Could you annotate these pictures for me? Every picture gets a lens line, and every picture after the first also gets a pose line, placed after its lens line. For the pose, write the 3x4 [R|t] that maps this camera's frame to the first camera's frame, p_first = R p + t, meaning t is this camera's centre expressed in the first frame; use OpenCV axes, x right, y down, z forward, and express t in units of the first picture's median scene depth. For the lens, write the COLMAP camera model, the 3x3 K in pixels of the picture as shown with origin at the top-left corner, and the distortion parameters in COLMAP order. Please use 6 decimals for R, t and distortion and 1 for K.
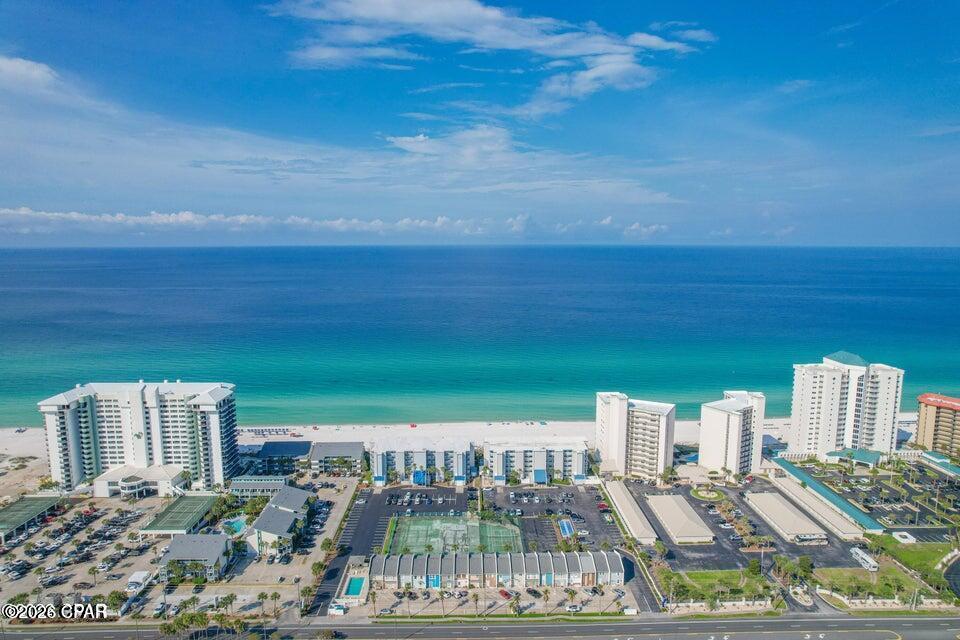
lens RADIAL K [[611.5, 0, 483.0], [0, 611.5, 329.8], [0, 0, 1]] dist [-0.070536, 0.061337]
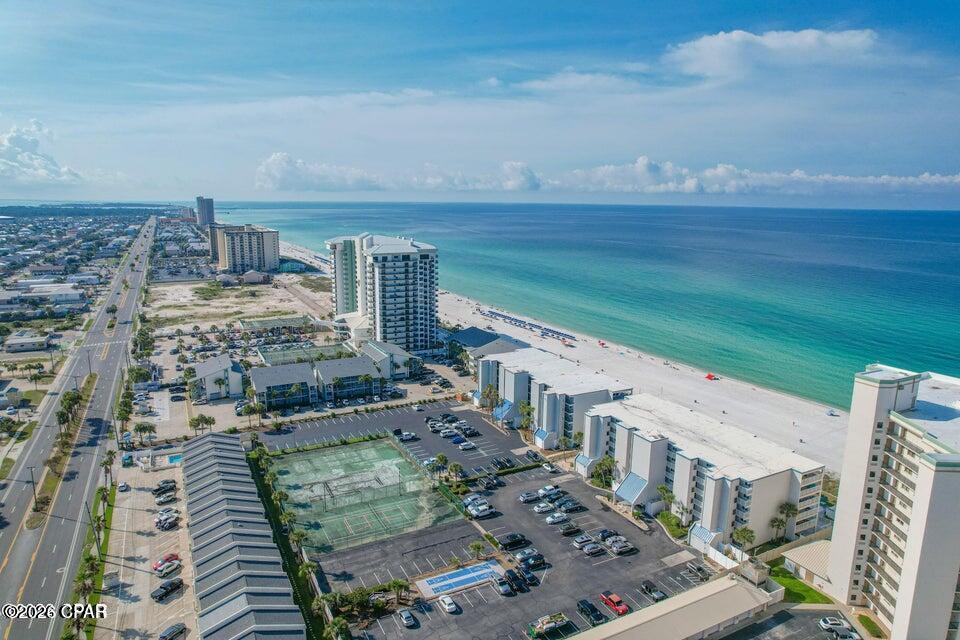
lens RADIAL K [[611.5, 0, 483.0], [0, 611.5, 329.8], [0, 0, 1]] dist [-0.070536, 0.061337]
pose [[0.440034, 0.190516, -0.877539, 0.419671], [-0.137162, 0.980028, 0.143988, 0.071639], [0.887444, 0.057005, 0.457377, 0.678456]]
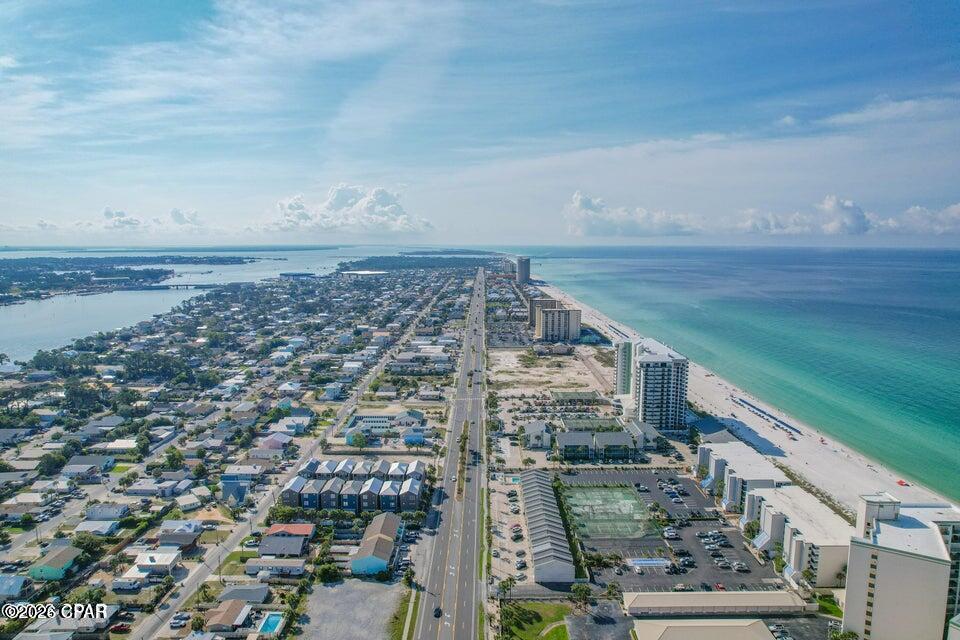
lens RADIAL K [[611.5, 0, 483.0], [0, 611.5, 329.8], [0, 0, 1]] dist [-0.070536, 0.061337]
pose [[-0.028266, 0.141651, -0.989513, 0.830177], [-0.141788, 0.979331, 0.144244, -0.088261], [0.989493, 0.144378, -0.007598, 0.604042]]
